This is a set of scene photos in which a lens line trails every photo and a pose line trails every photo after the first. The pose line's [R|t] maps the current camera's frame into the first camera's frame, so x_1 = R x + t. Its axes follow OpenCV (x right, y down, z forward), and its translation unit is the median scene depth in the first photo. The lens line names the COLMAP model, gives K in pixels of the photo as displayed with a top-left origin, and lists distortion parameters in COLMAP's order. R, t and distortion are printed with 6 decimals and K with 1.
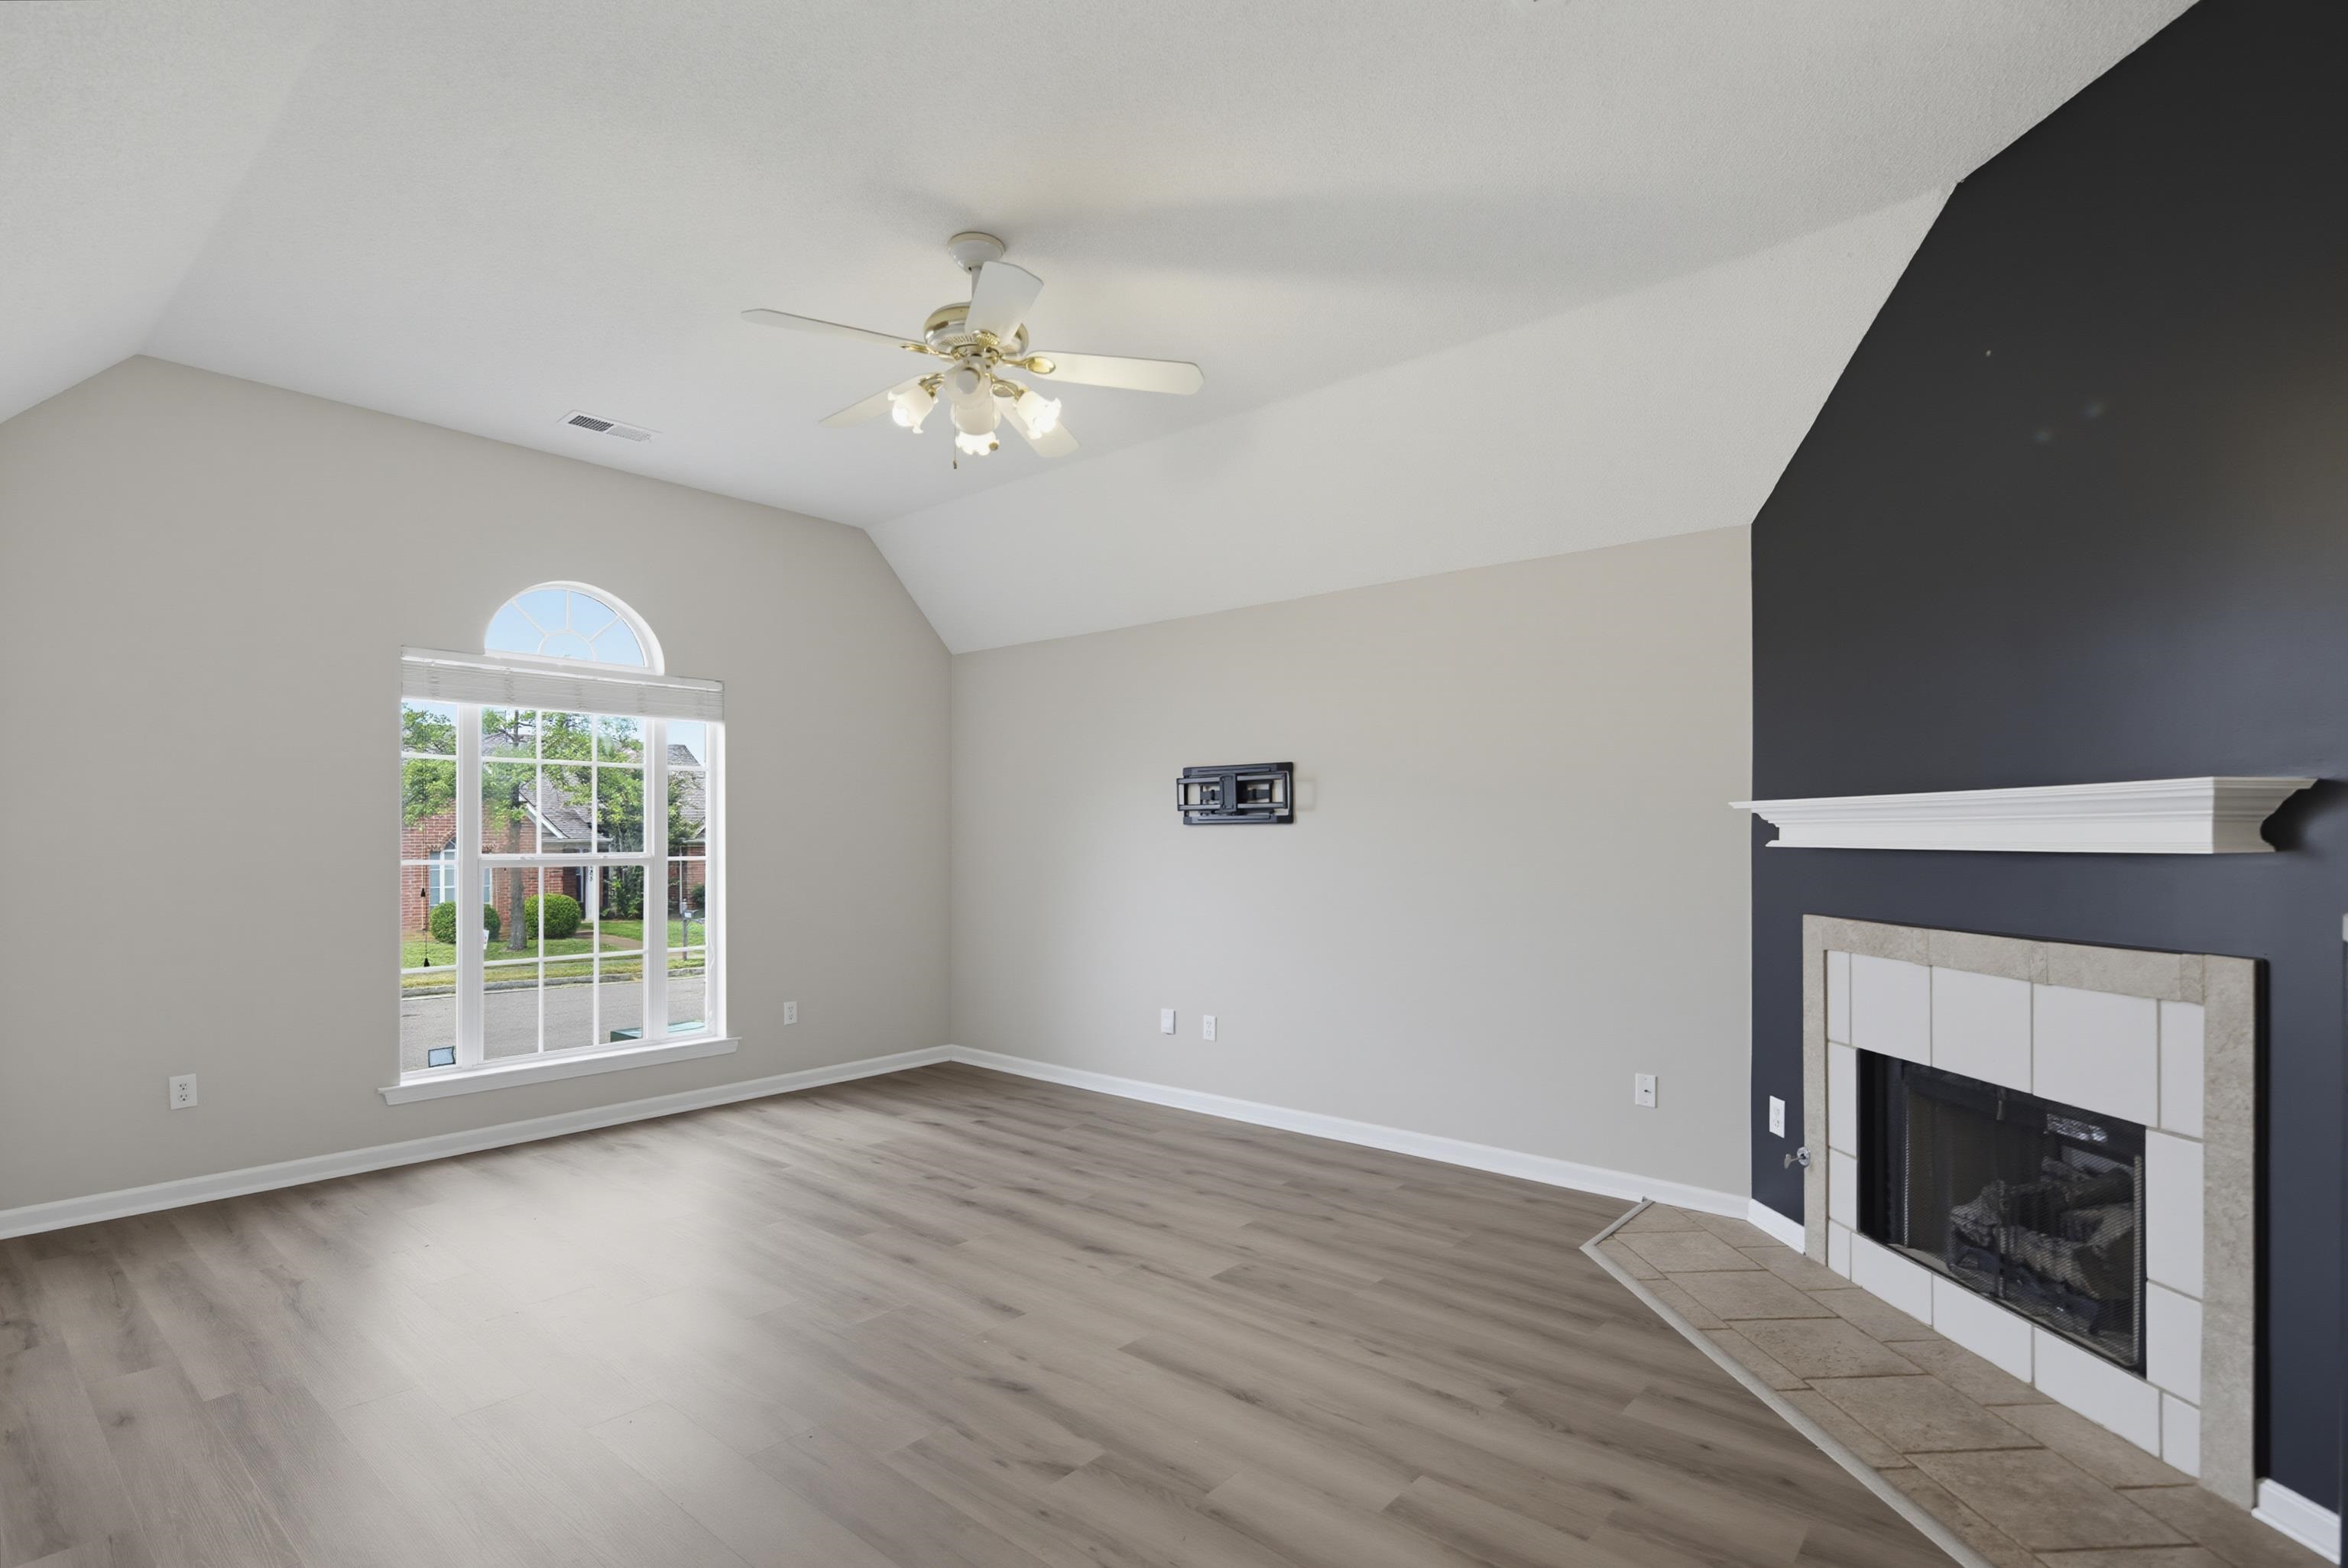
lens RADIAL K [[1145.7, 0, 1164.0], [0, 1145.7, 819.9], [0, 0, 1]] dist [0.004119, -0.003630]
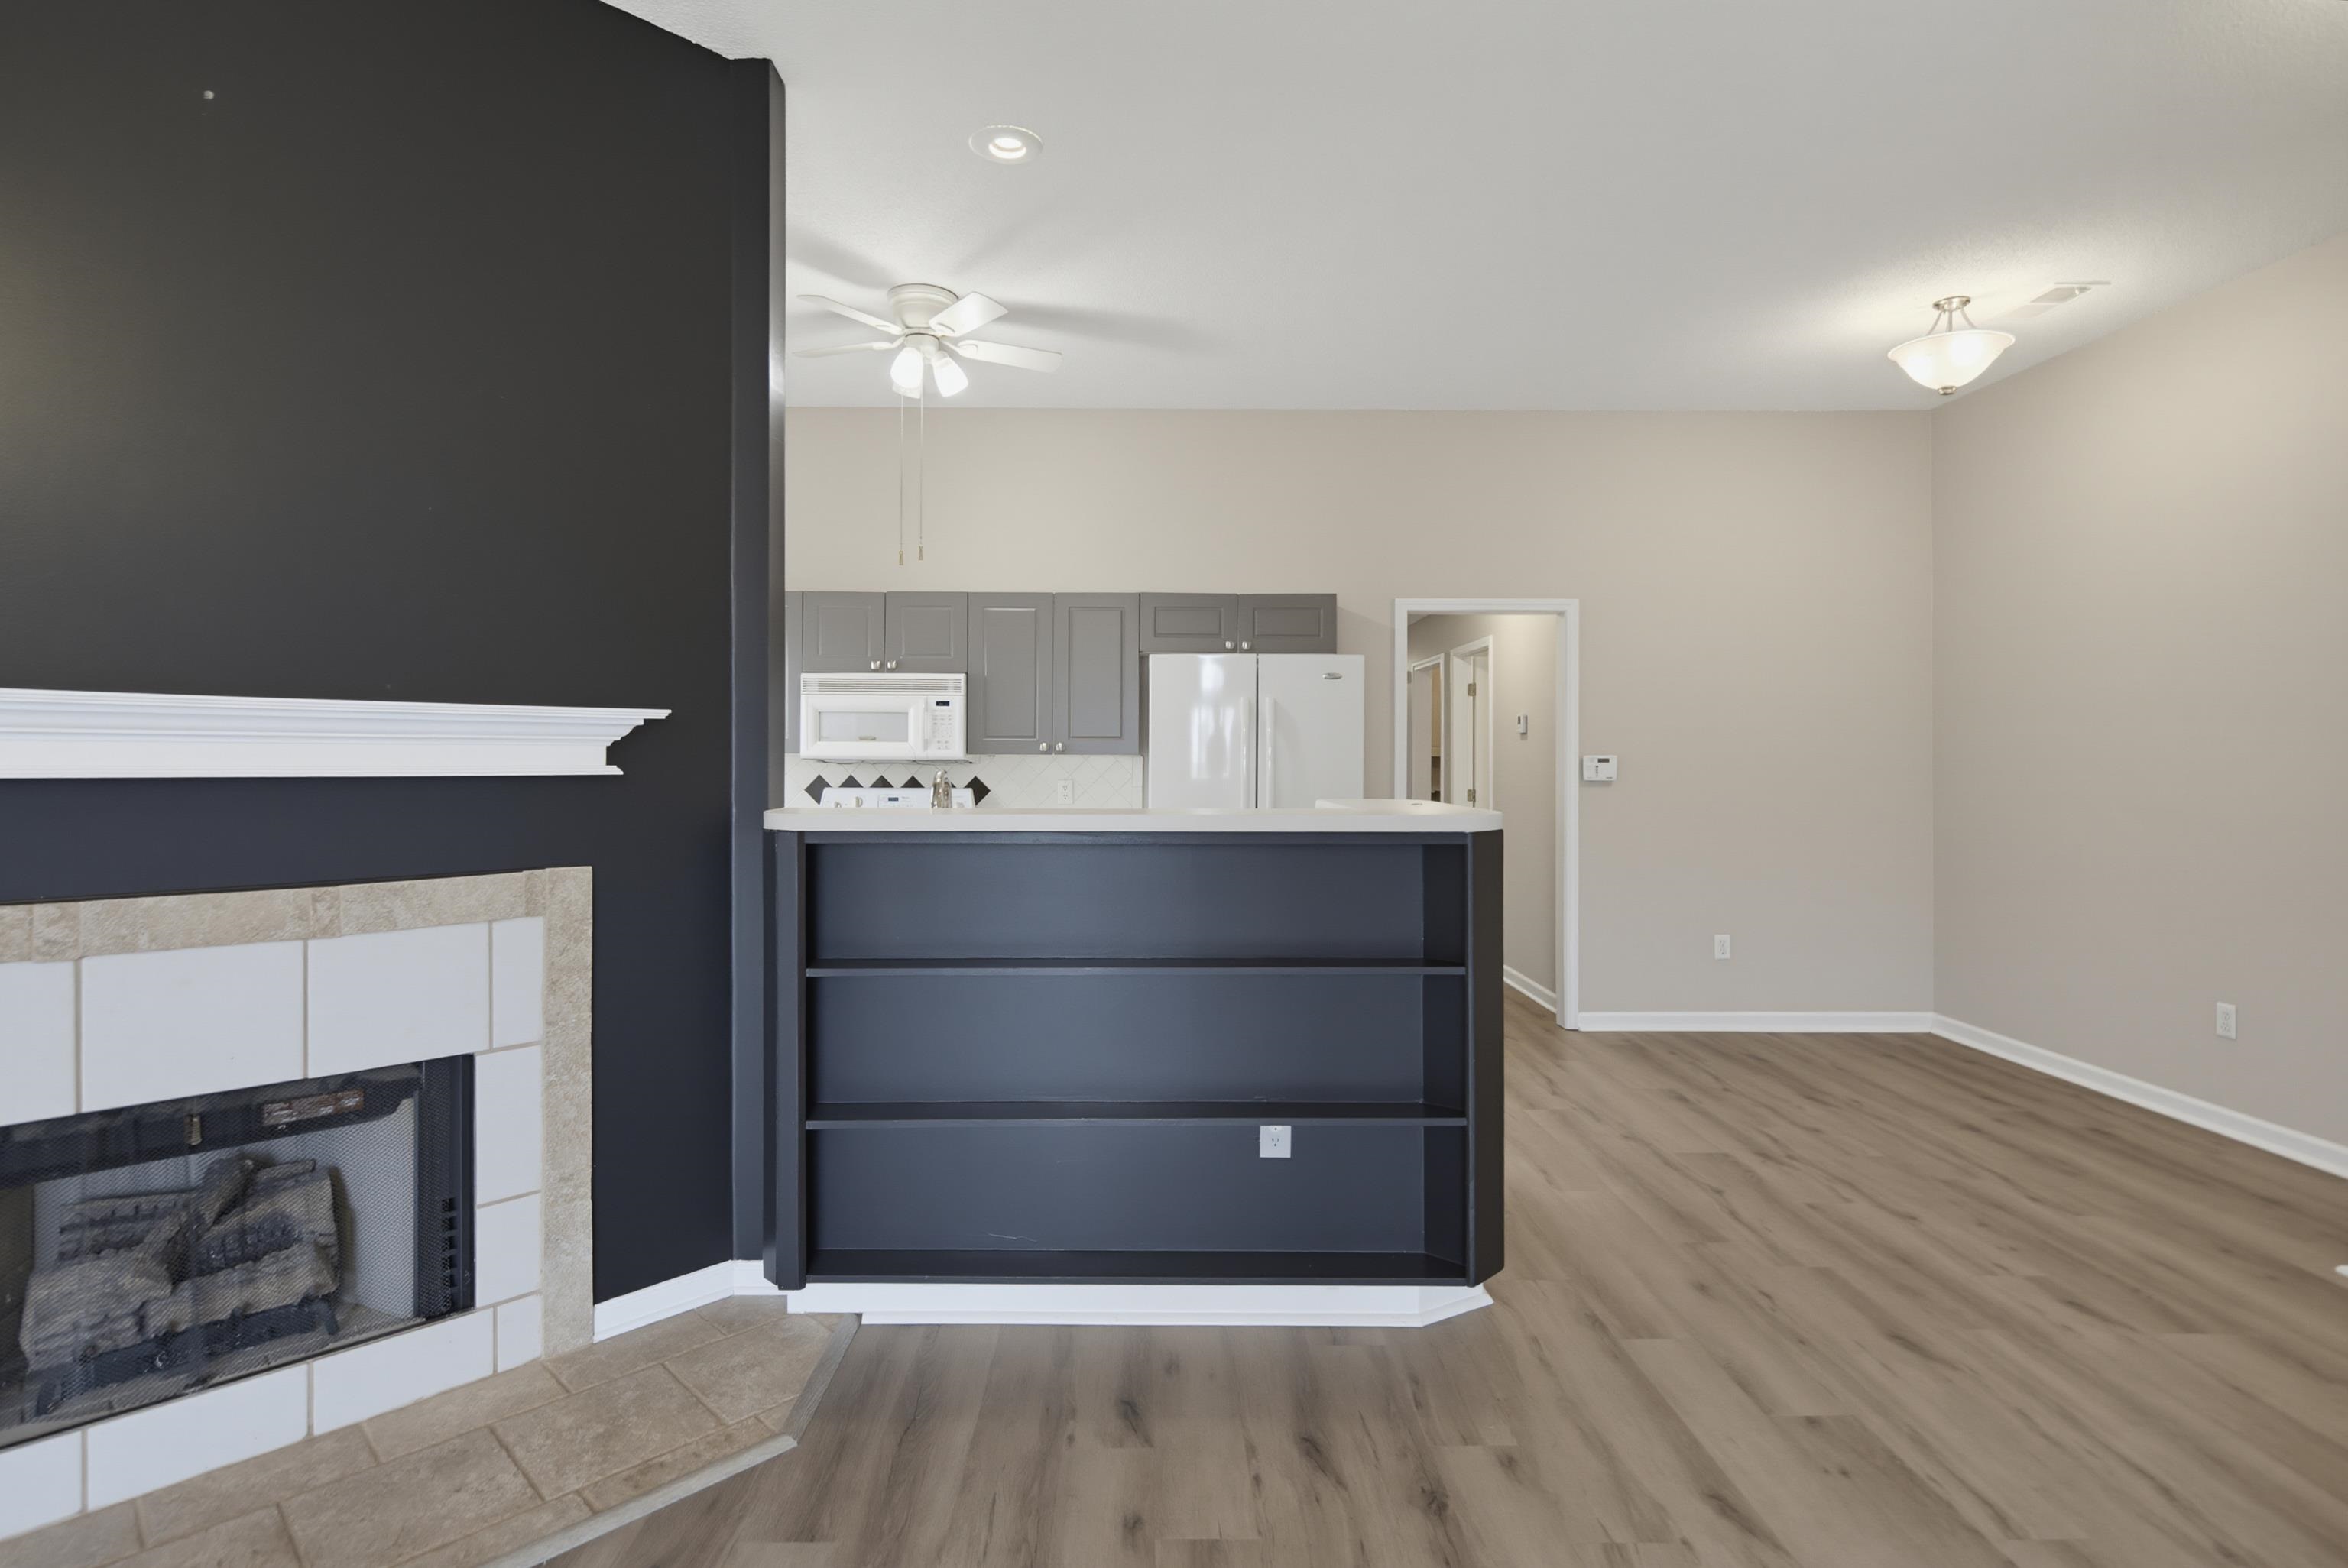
lens RADIAL K [[1145.7, 0, 1145.5], [0, 1145.7, 768.4], [0, 0, 1]] dist [0.004119, -0.003630]
pose [[-0.657330, -0.010598, 0.753528, -0.180421], [-0.018198, 0.999833, -0.001813, 0.009336], [-0.753383, -0.014904, -0.657413, 0.833992]]
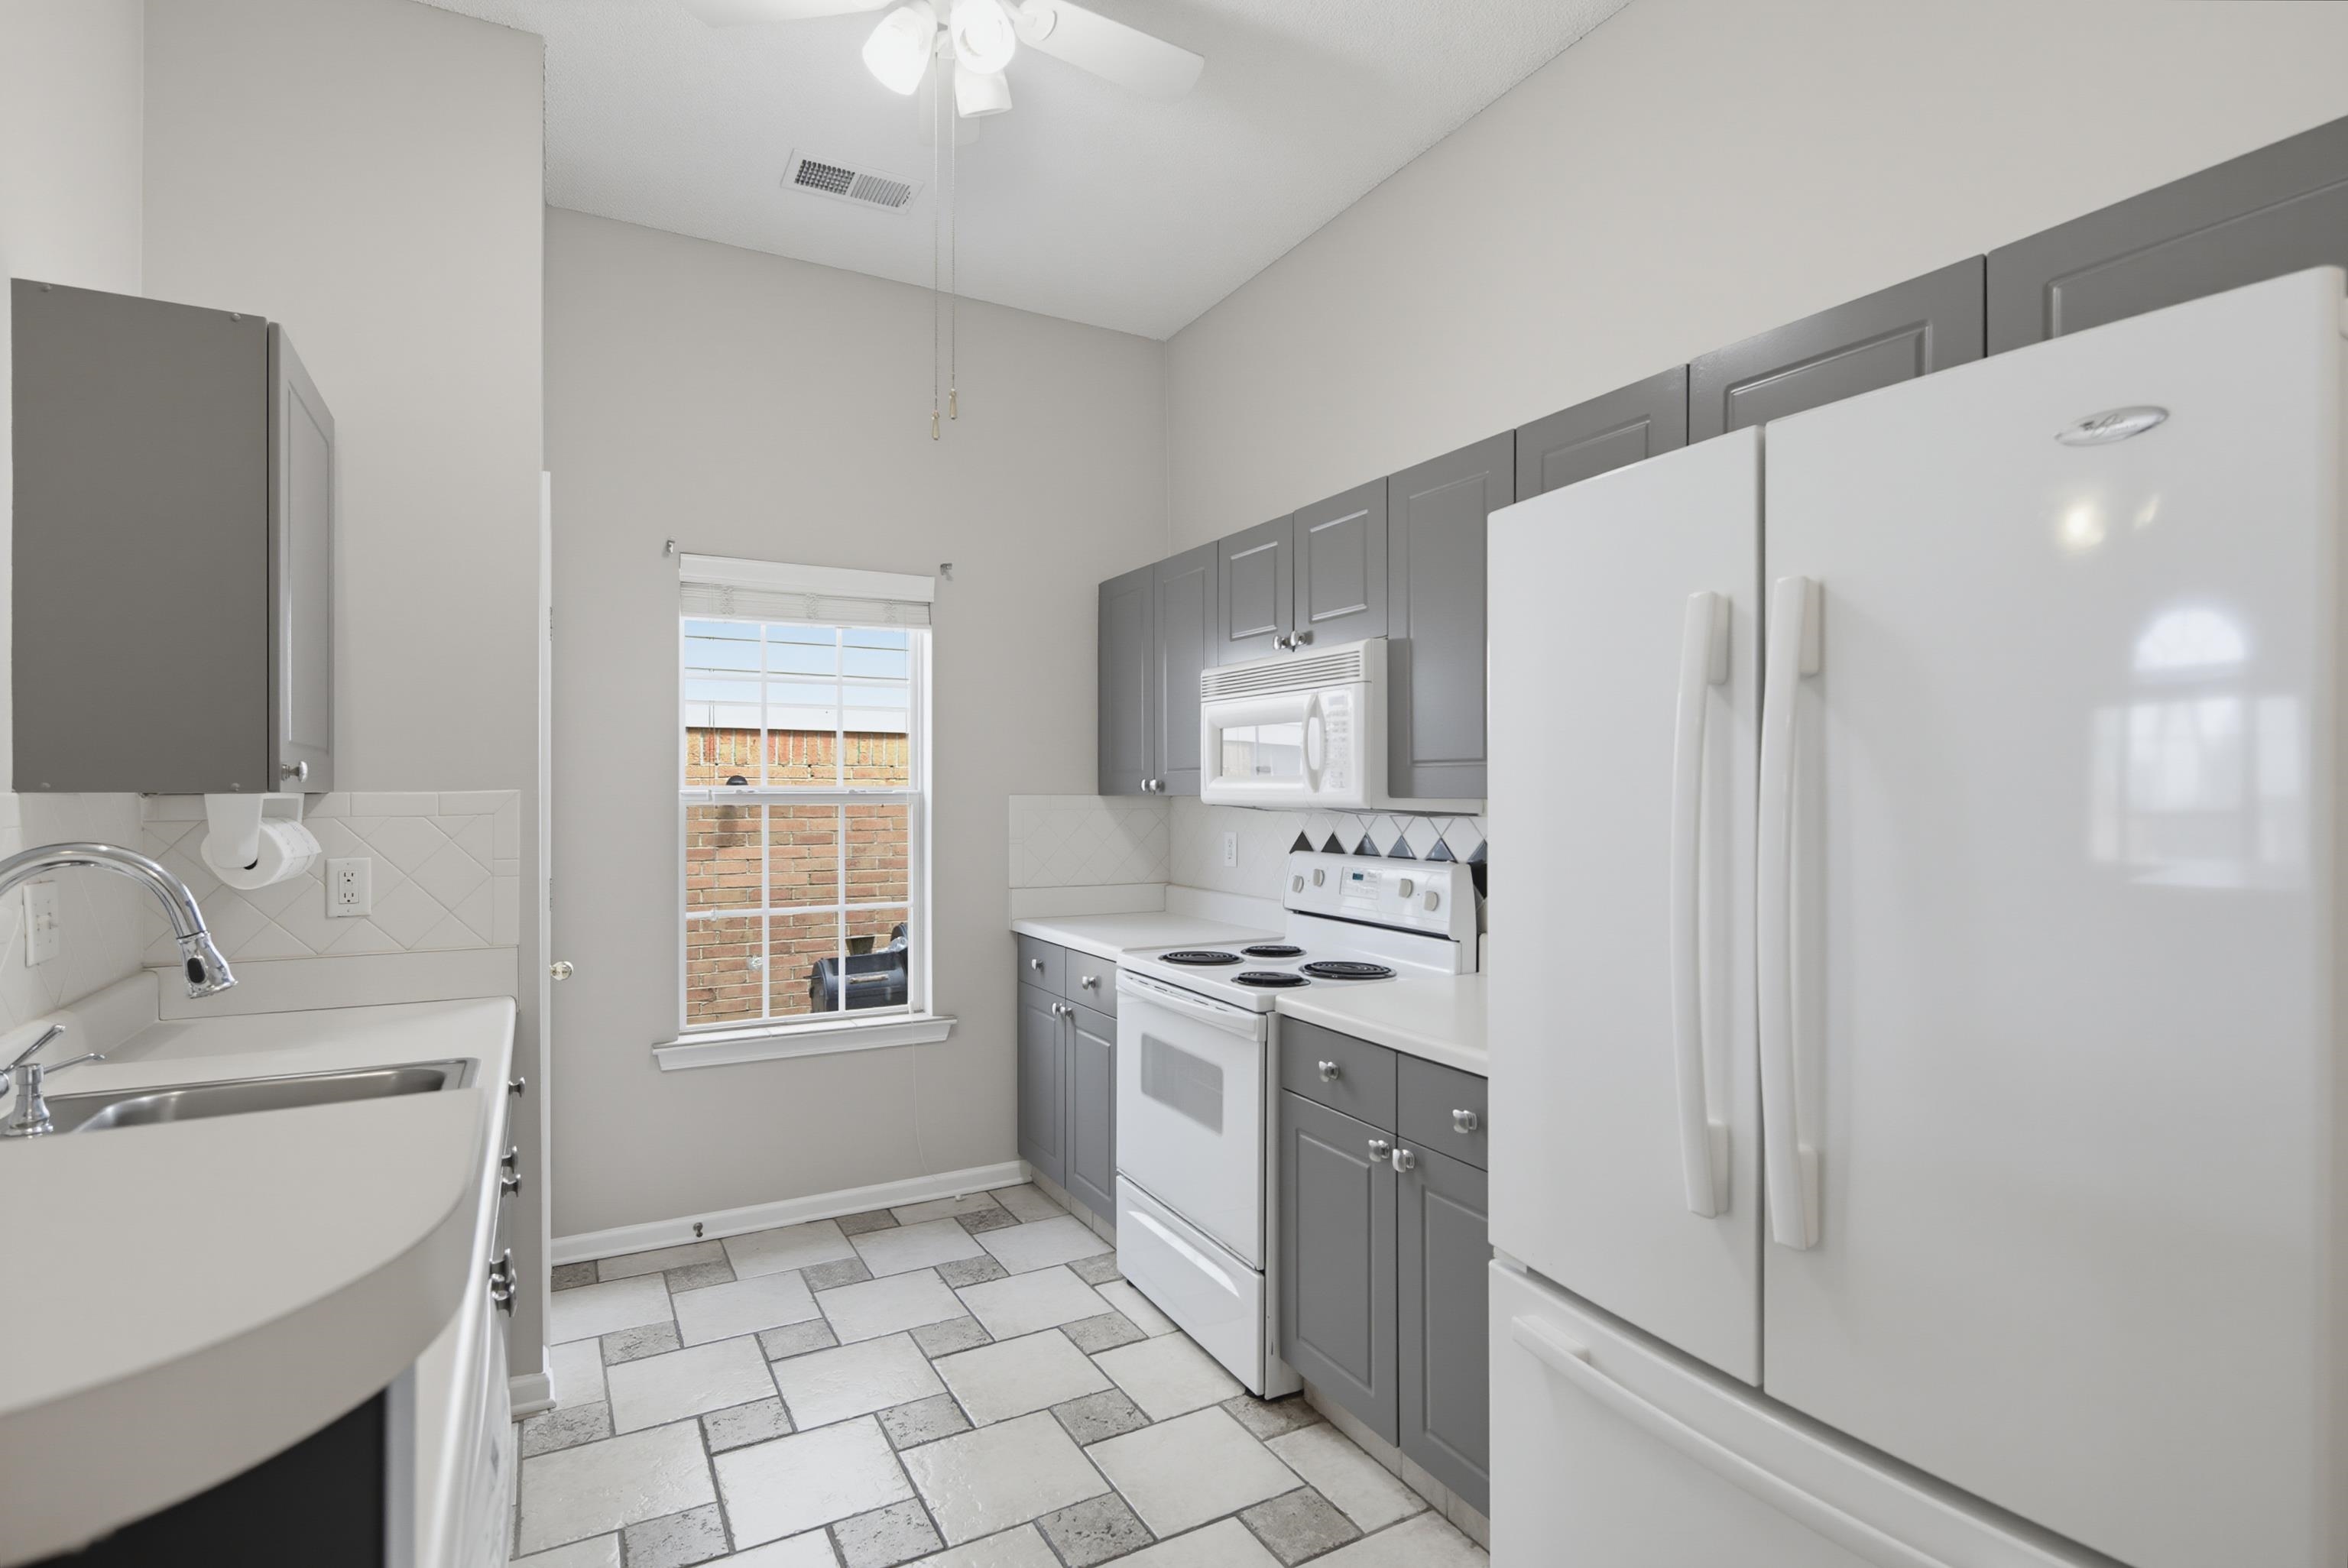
lens RADIAL K [[1145.7, 0, 1162.4], [0, 1145.7, 791.4], [0, 0, 1]] dist [0.004119, -0.003630]
pose [[0.336332, 0.000163, 0.941743, 0.345117], [-0.013392, 0.999900, 0.004610, -0.009484], [-0.941648, -0.014162, 0.336301, -0.103258]]
